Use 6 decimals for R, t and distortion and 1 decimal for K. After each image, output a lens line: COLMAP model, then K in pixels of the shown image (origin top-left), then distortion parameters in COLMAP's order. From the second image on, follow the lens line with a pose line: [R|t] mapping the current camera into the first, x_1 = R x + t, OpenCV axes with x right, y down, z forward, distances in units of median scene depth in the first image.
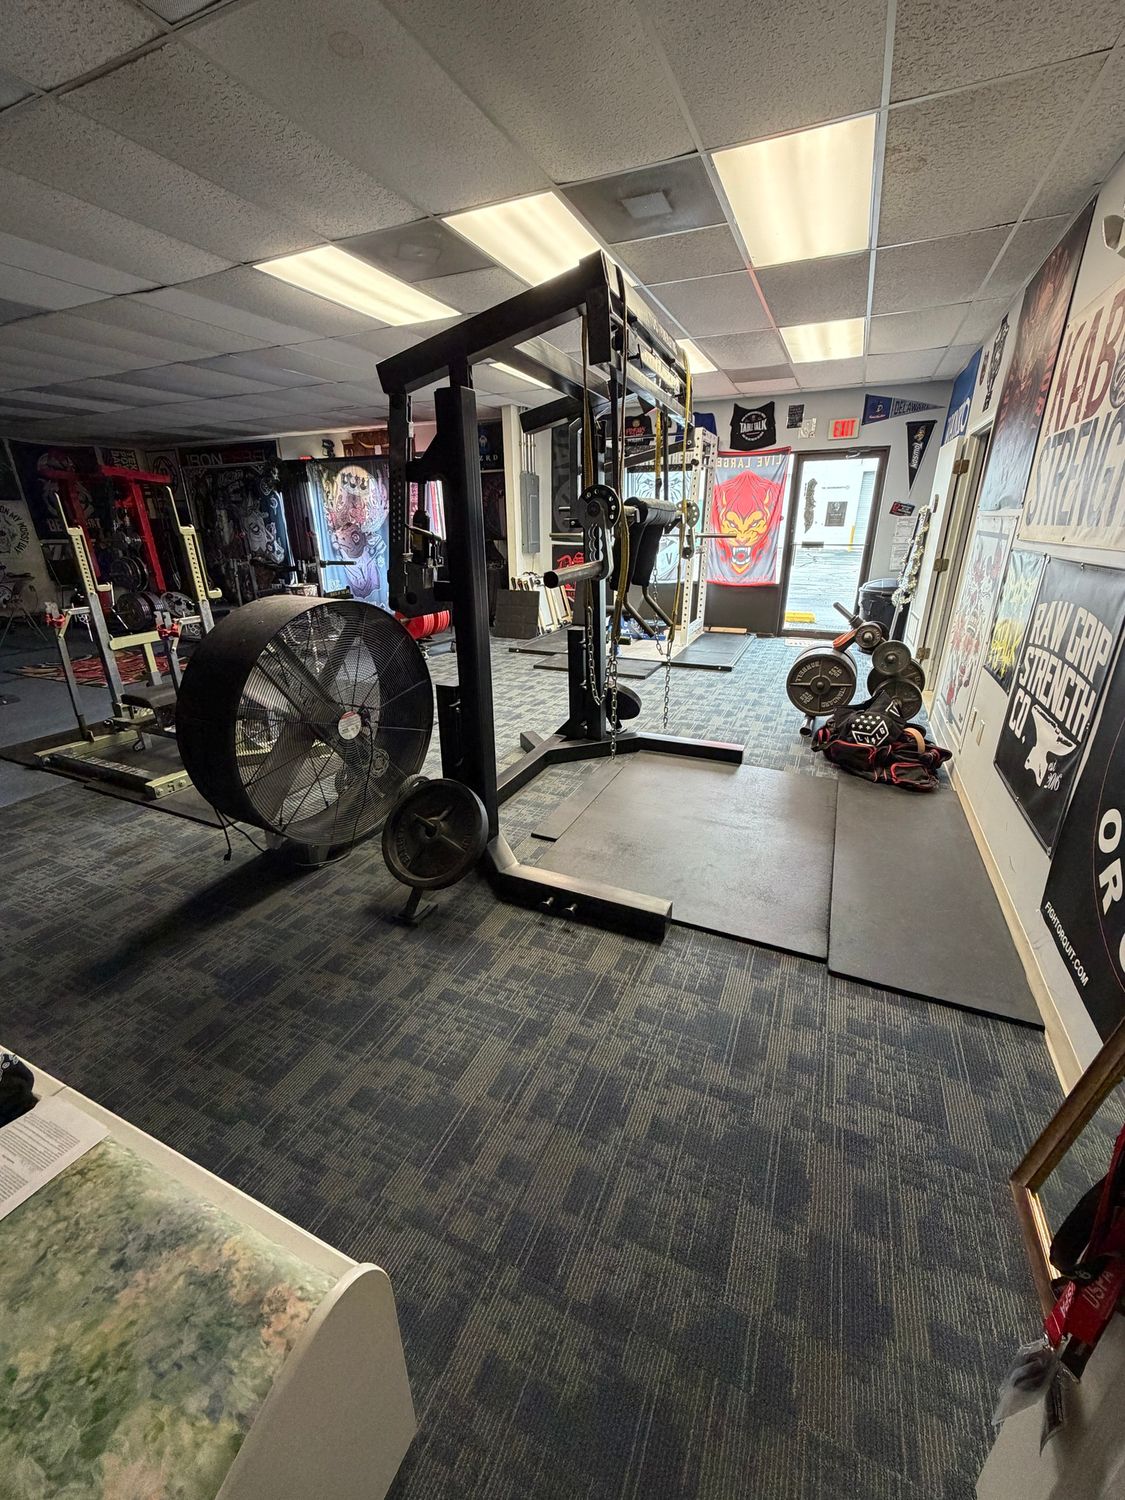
lens RADIAL K [[595.9, 0, 564.3], [0, 595.9, 748.9], [0, 0, 1]] dist [0.000144, 0.000102]
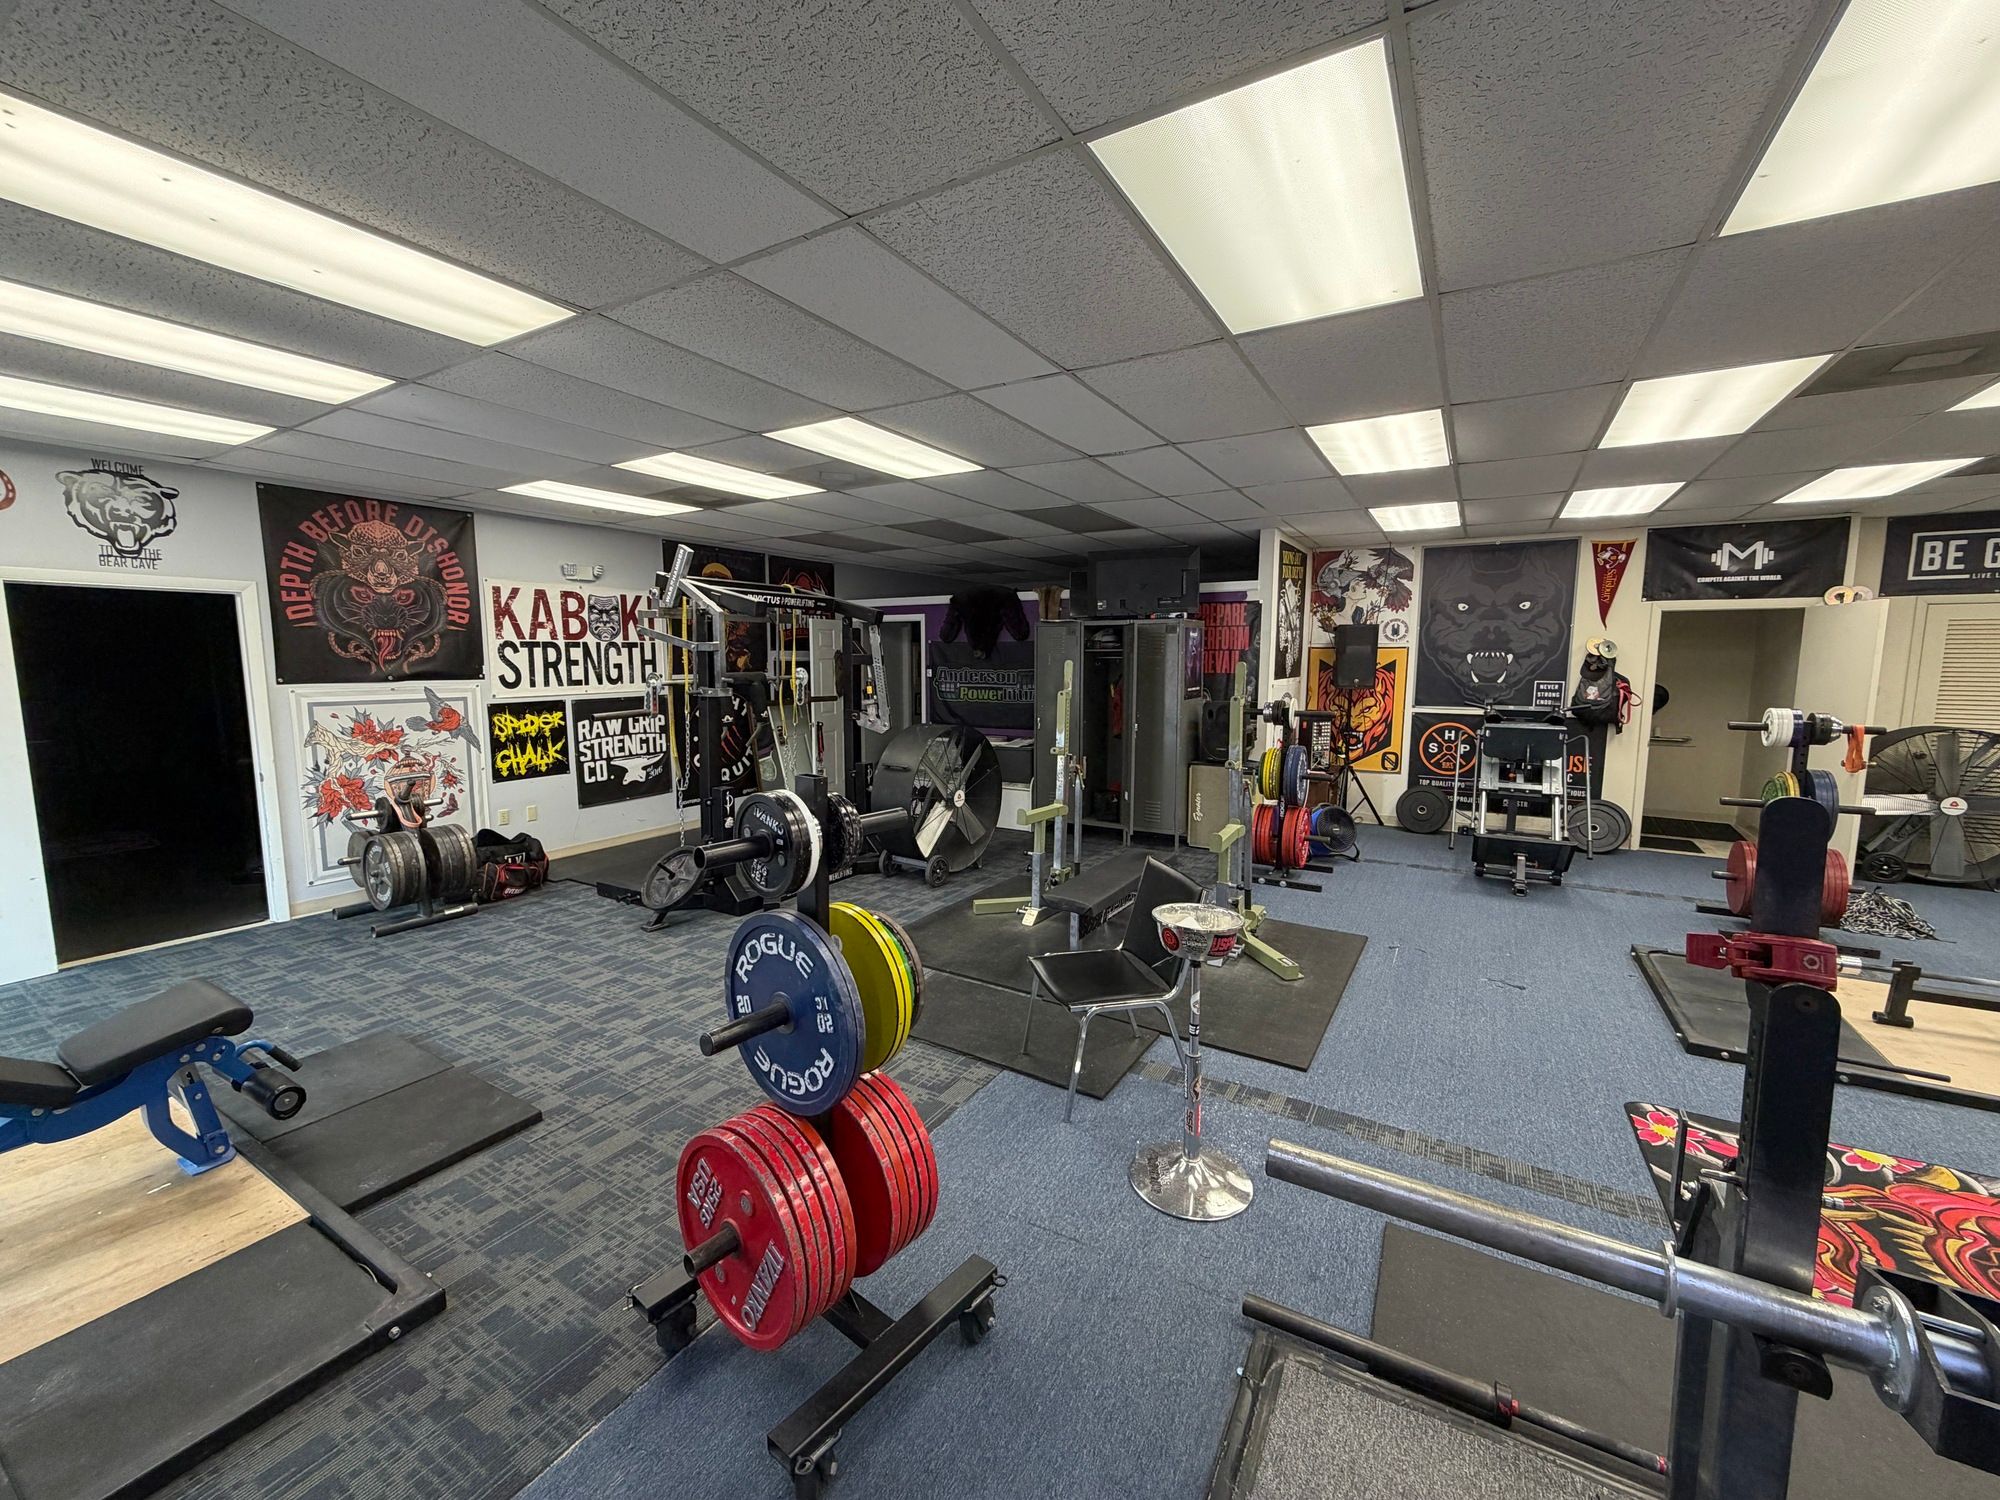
lens RADIAL K [[794.5, 0, 995.5], [0, 794.5, 747.2], [0, 0, 1]] dist [0.000144, 0.000102]
pose [[-0.992581, -0.007076, 0.121379, -0.400006], [0.049977, 0.886323, 0.460363, -0.573120], [-0.110838, 0.463014, -0.879394, 1.392949]]
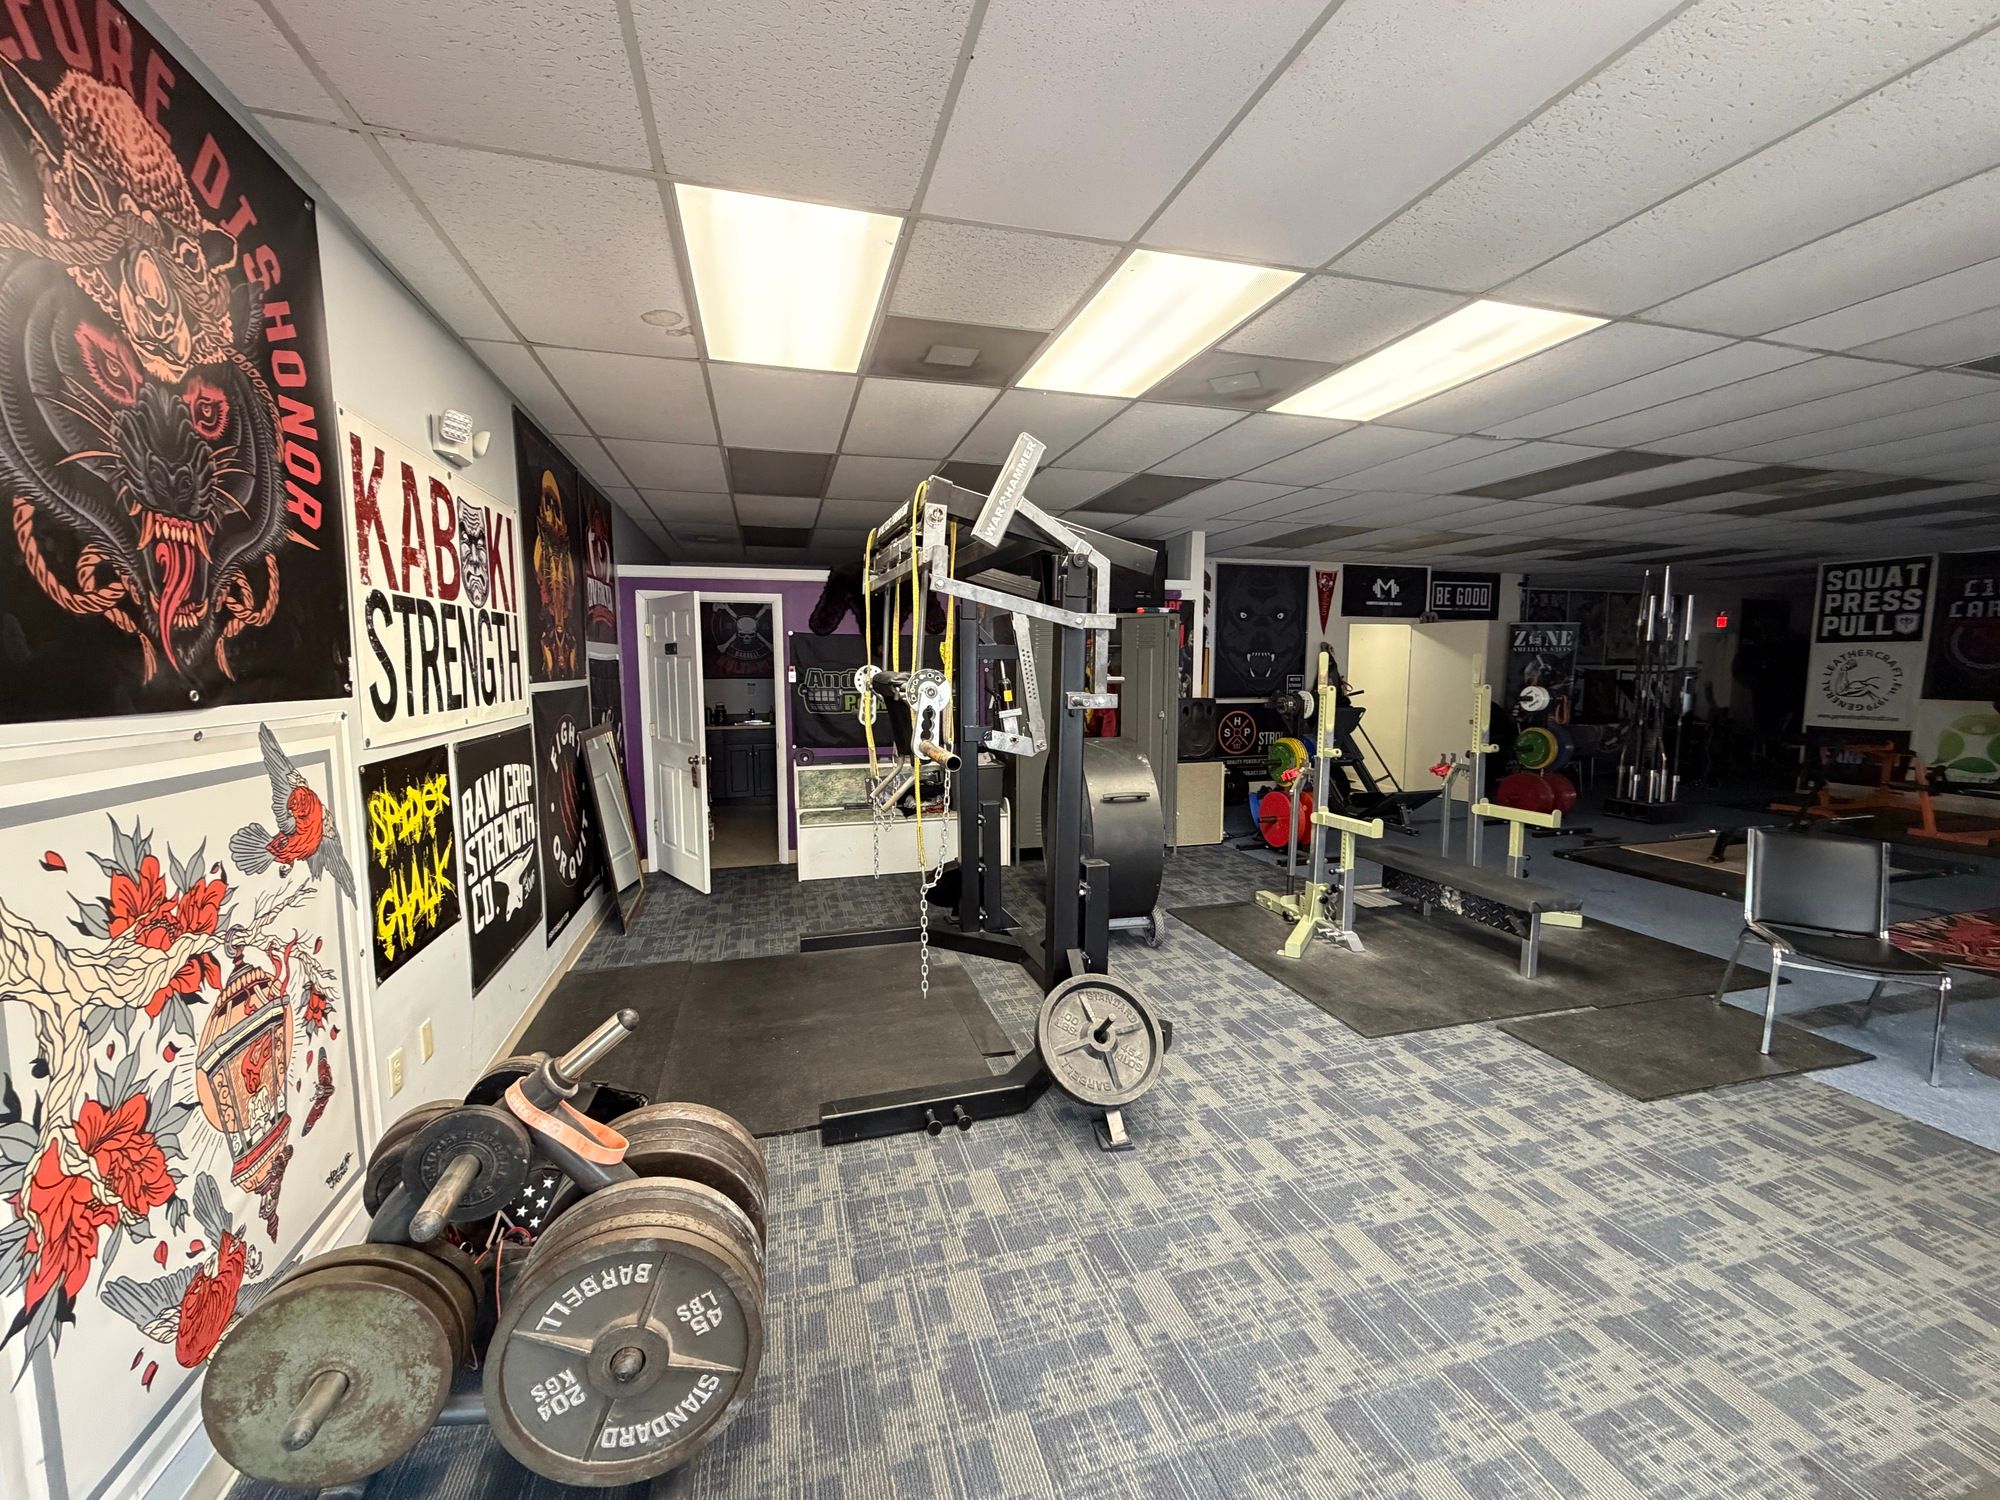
lens RADIAL K [[794.5, 0, 994.7], [0, 794.5, 746.3], [0, 0, 1]] dist [0.000144, 0.000102]
pose [[-0.766960, 0.074461, -0.637360, 0.399439], [-0.223529, 0.900035, 0.374129, -0.387143], [0.601504, 0.429411, -0.673646, 0.941445]]
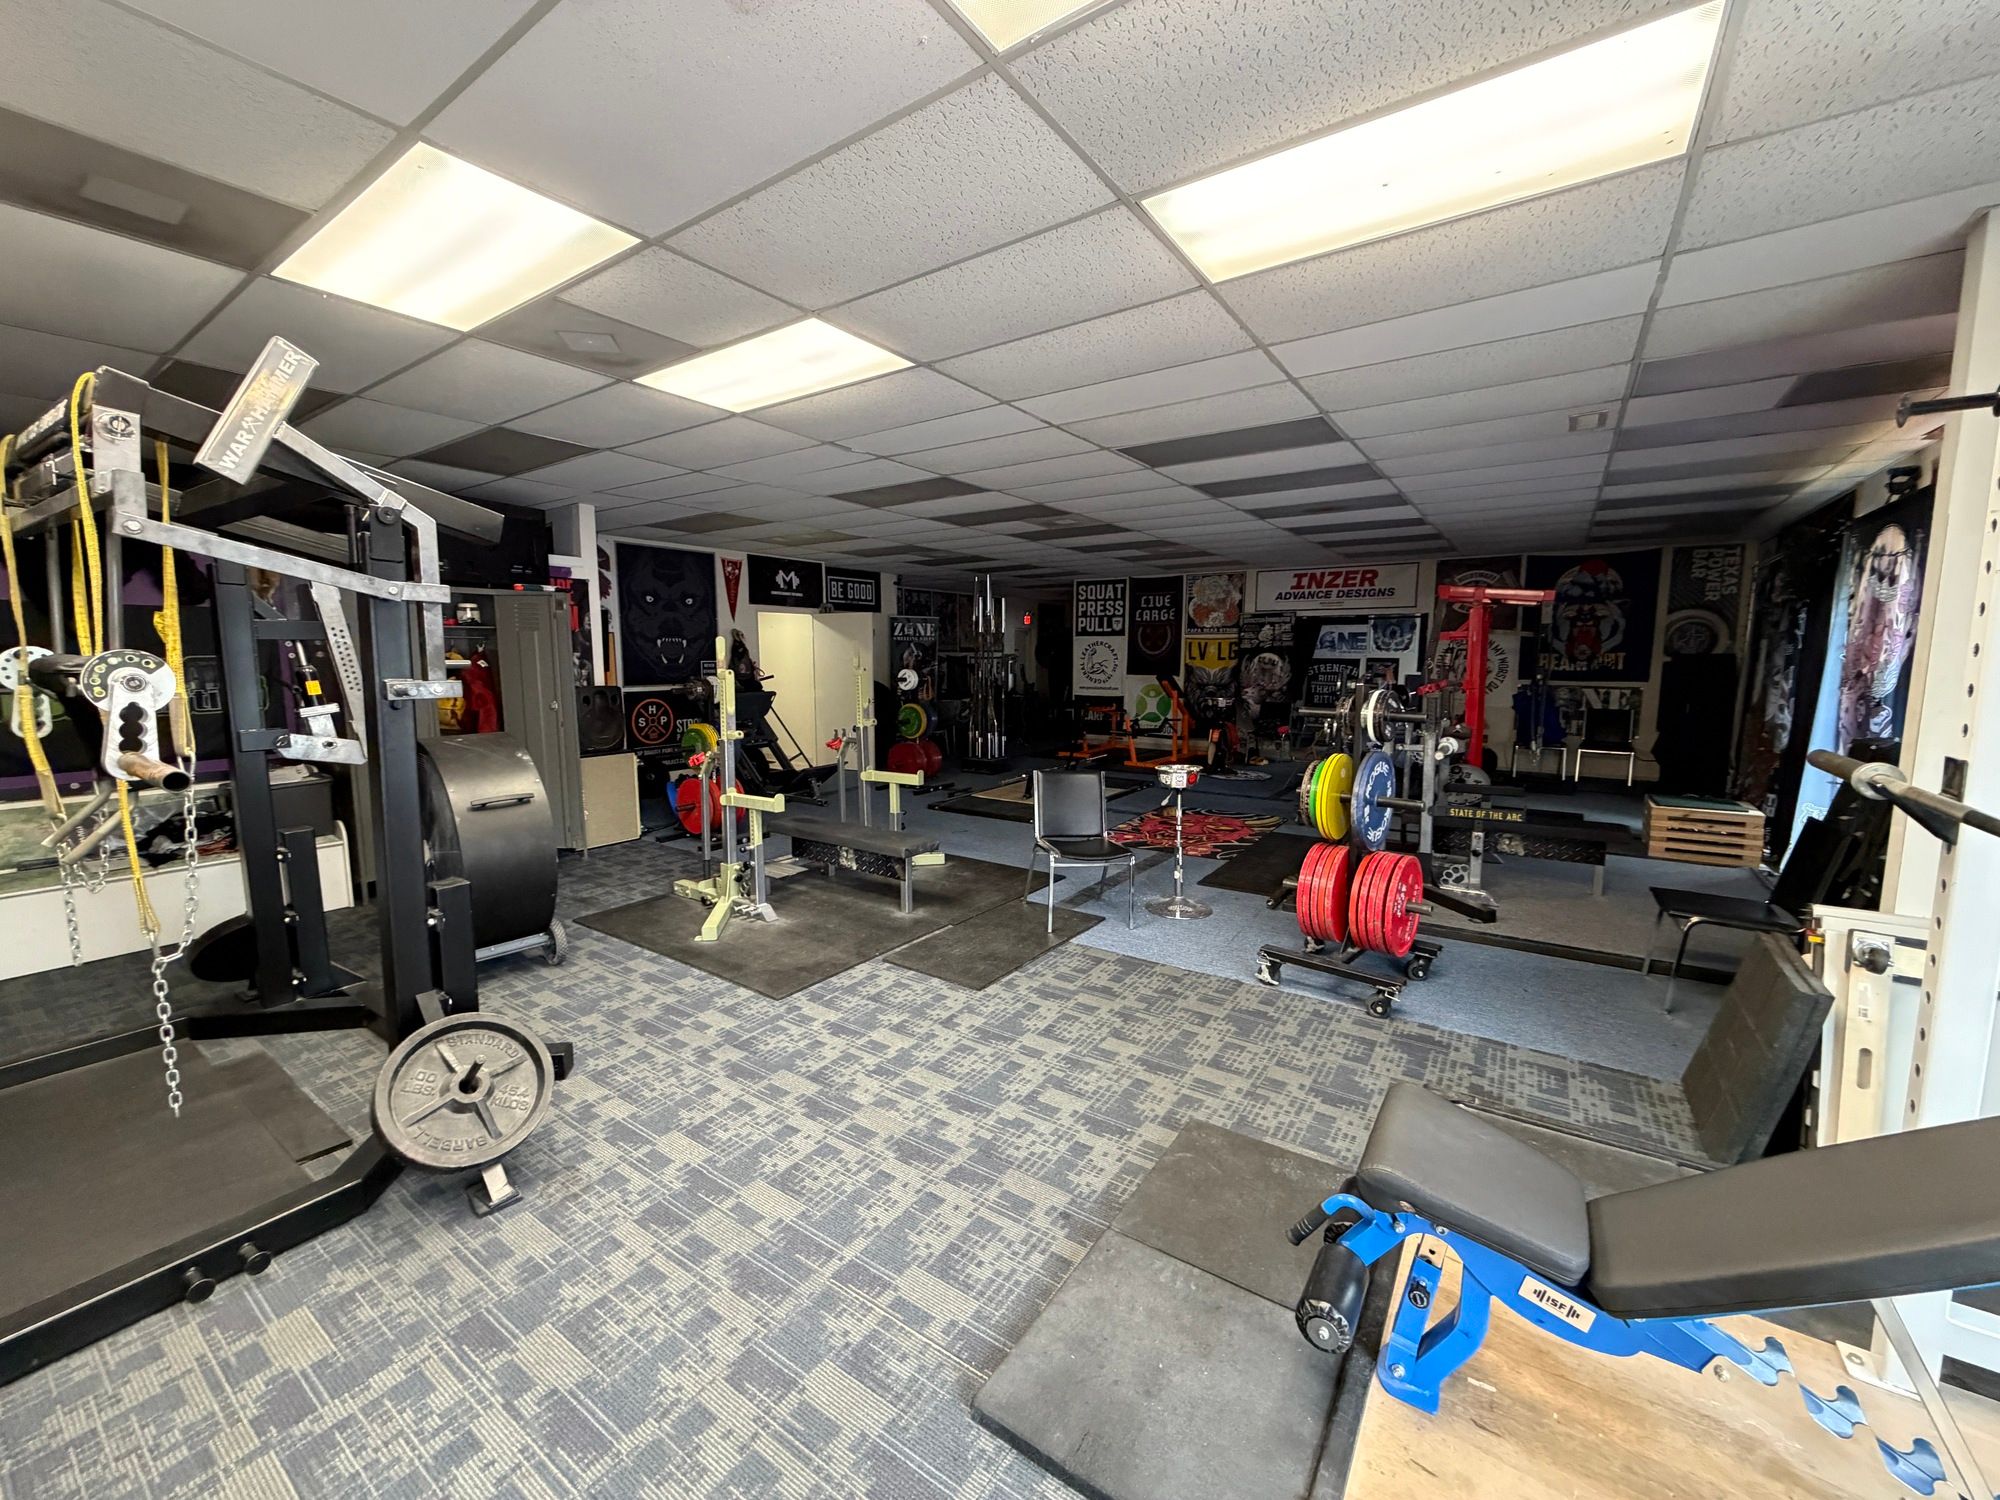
lens RADIAL K [[794.5, 0, 993.6], [0, 794.5, 745.7], [0, 0, 1]] dist [0.000144, 0.000102]
pose [[-0.187538, 0.122772, -0.974554, 0.381293], [-0.351356, 0.918128, 0.183277, -0.392068], [0.917267, 0.376787, -0.129047, 0.964563]]
